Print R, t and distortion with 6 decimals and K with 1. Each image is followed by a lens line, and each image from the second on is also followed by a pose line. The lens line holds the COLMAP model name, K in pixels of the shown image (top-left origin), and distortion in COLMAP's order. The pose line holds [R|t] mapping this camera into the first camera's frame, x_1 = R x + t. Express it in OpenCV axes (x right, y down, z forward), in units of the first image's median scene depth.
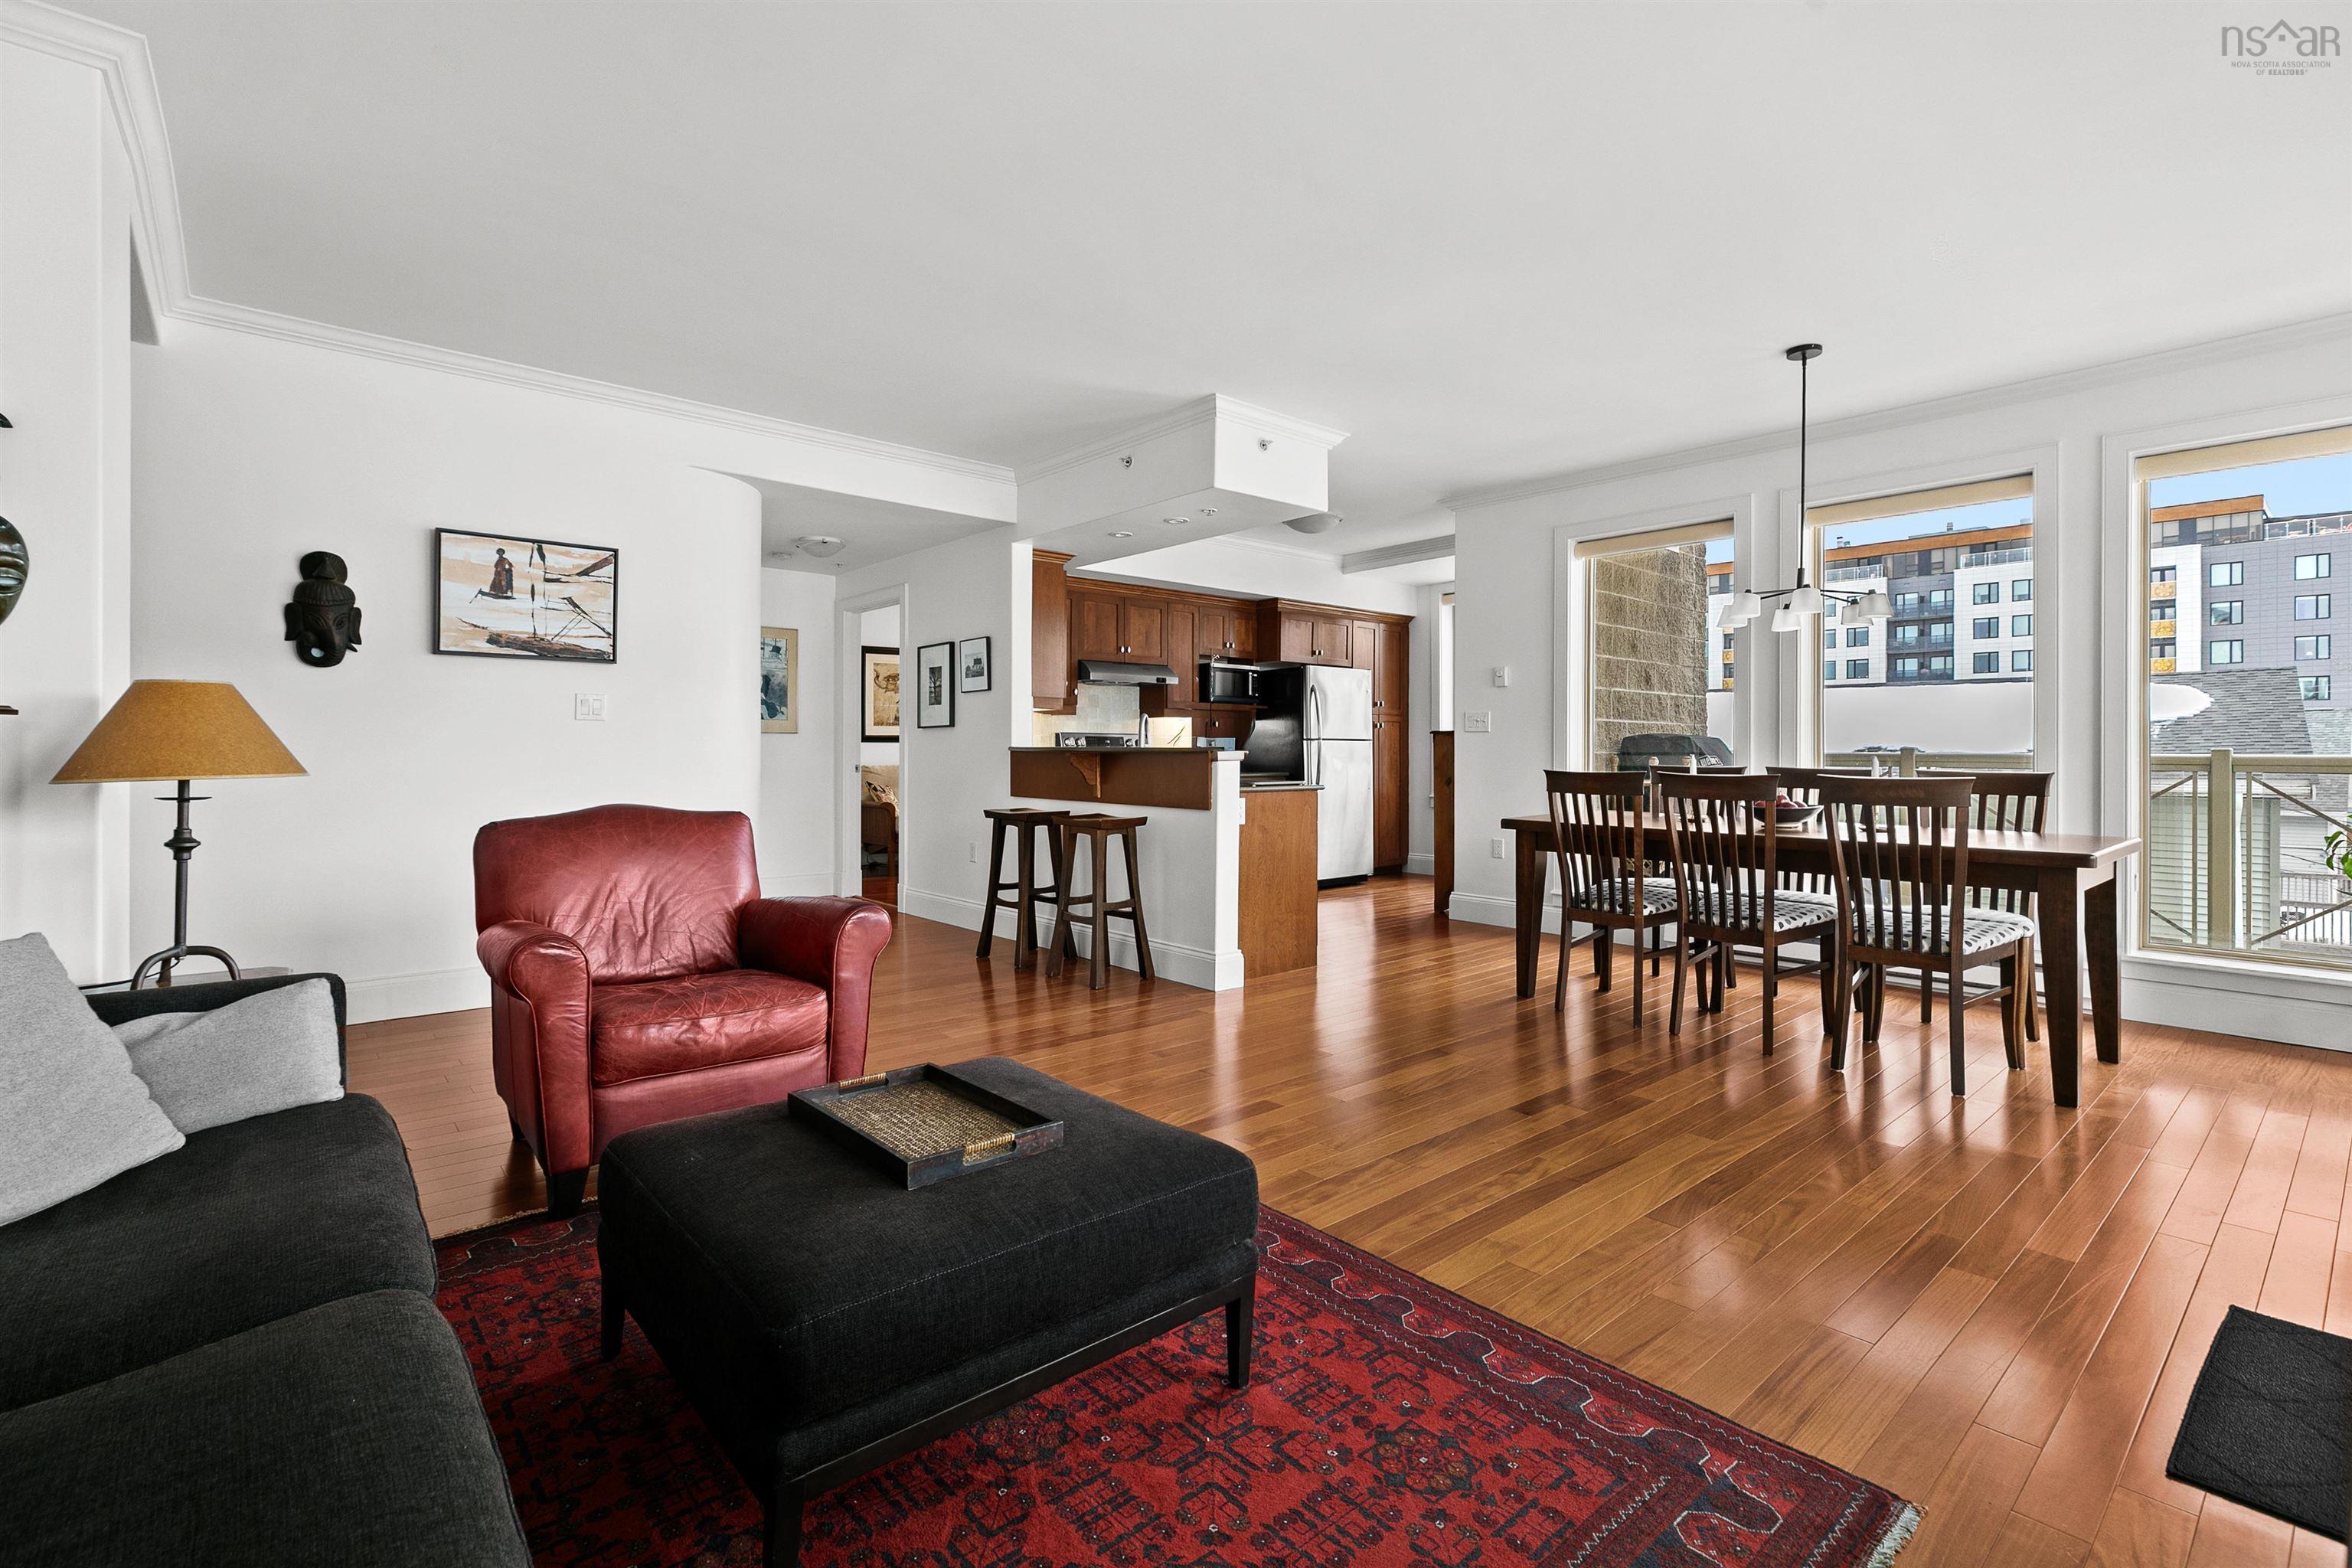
lens RADIAL K [[1078.3, 0, 1177.4], [0, 1078.3, 759.3], [0, 0, 1]] dist [-0.002083, -0.000067]
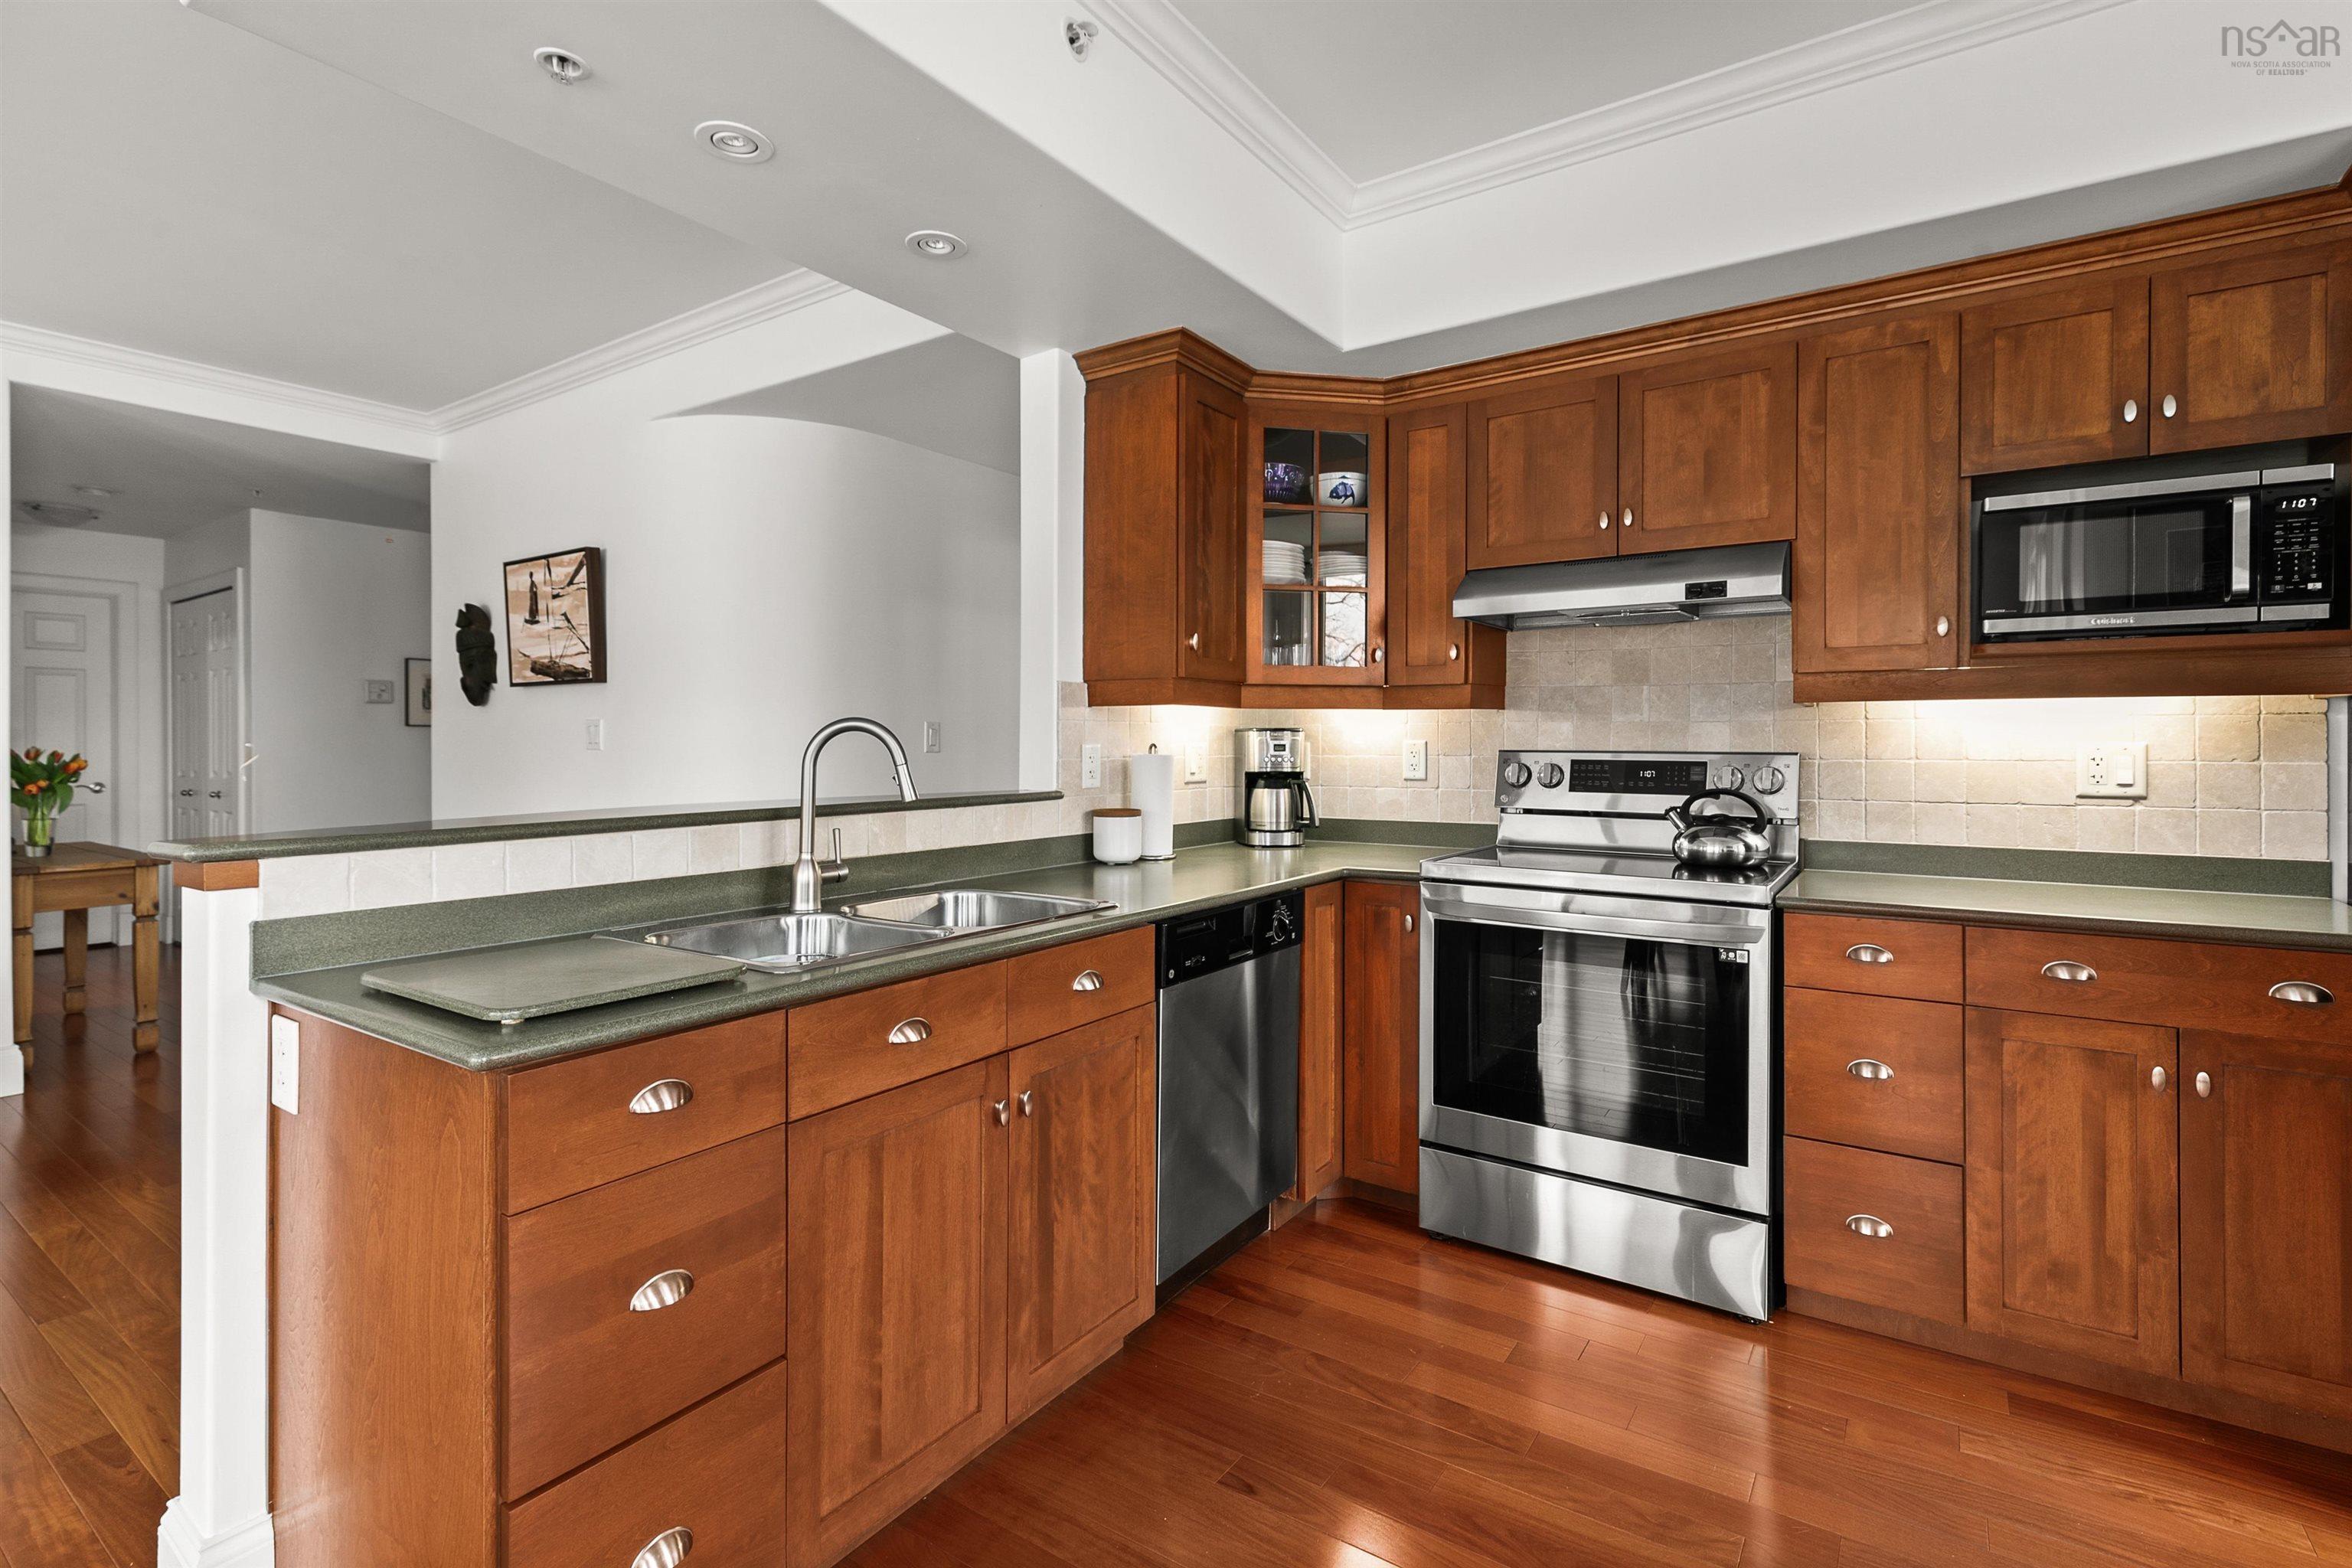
lens RADIAL K [[1078.3, 0, 1173.3], [0, 1078.3, 750.6], [0, 0, 1]] dist [-0.002083, -0.000067]
pose [[0.255387, 0.004111, -0.966830, 0.414695], [-0.006213, 0.999977, 0.002610, -0.040650], [0.966819, 0.005340, 0.255407, 1.228984]]
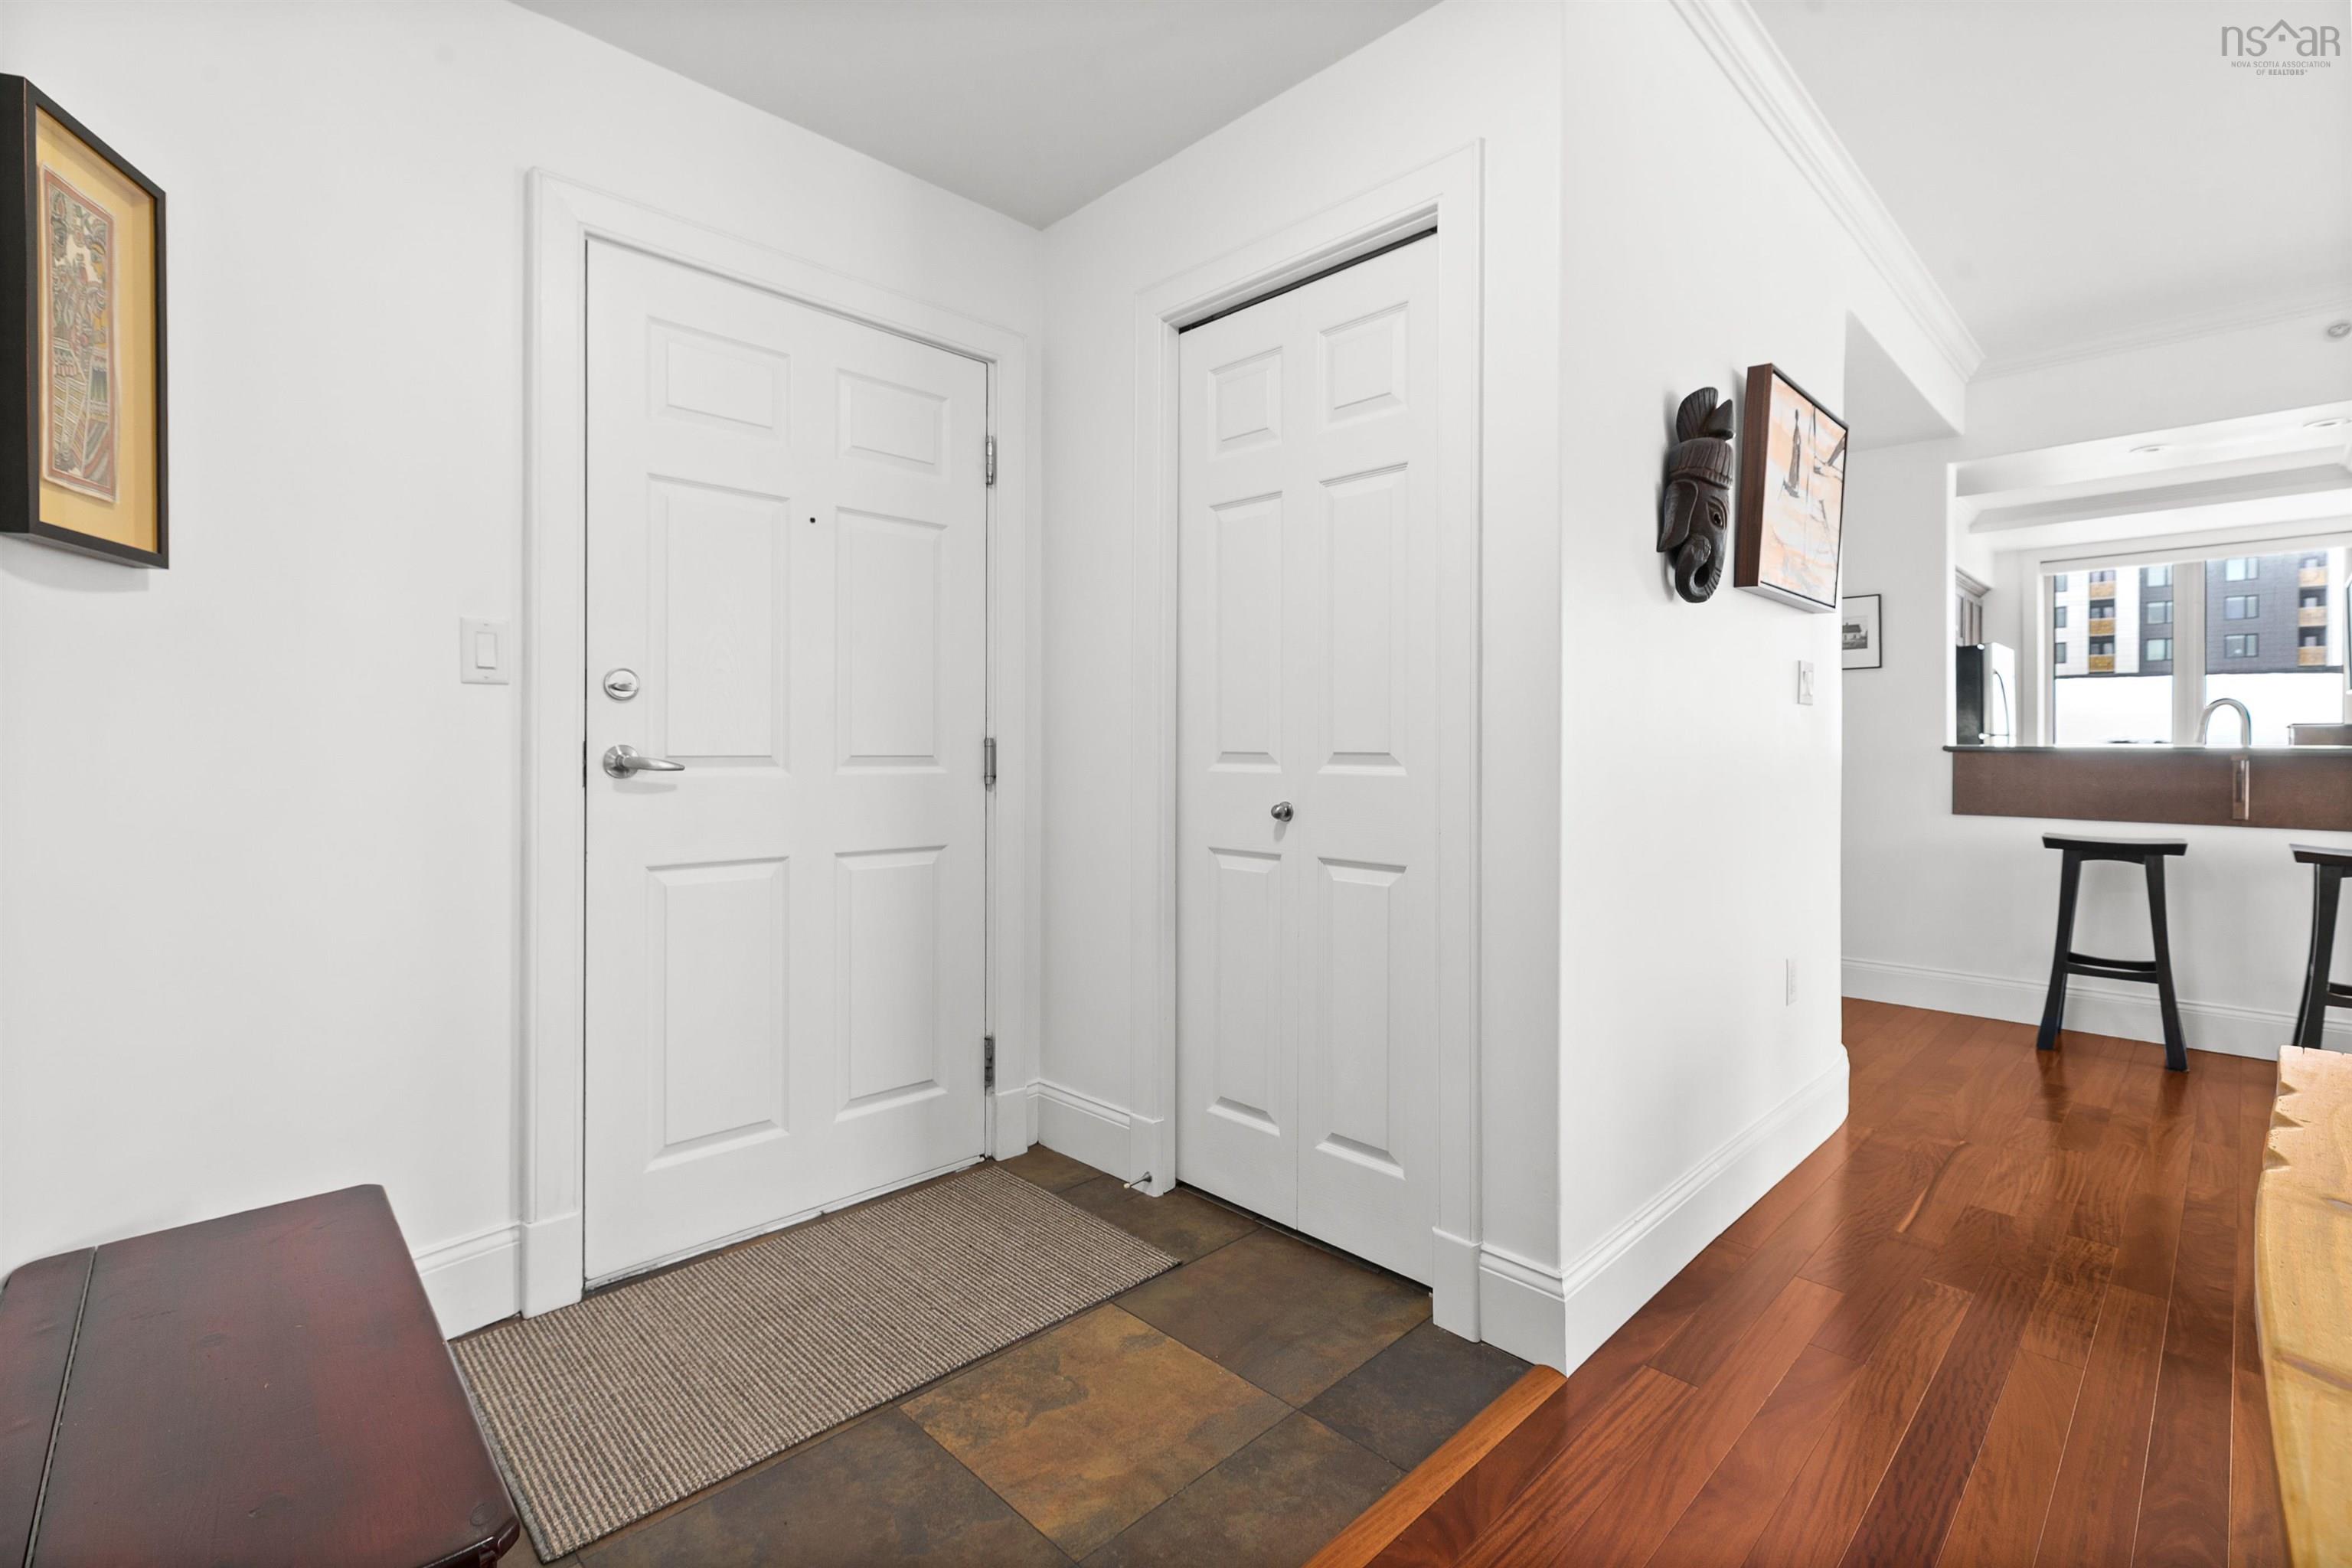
lens RADIAL K [[1078.3, 0, 1181.3], [0, 1078.3, 767.9], [0, 0, 1]] dist [-0.002083, -0.000067]
pose [[0.996538, -0.001354, 0.083131, -0.948345], [0.000031, 0.999873, 0.015911, -0.010768], [-0.083142, -0.015854, 0.996412, 0.417621]]
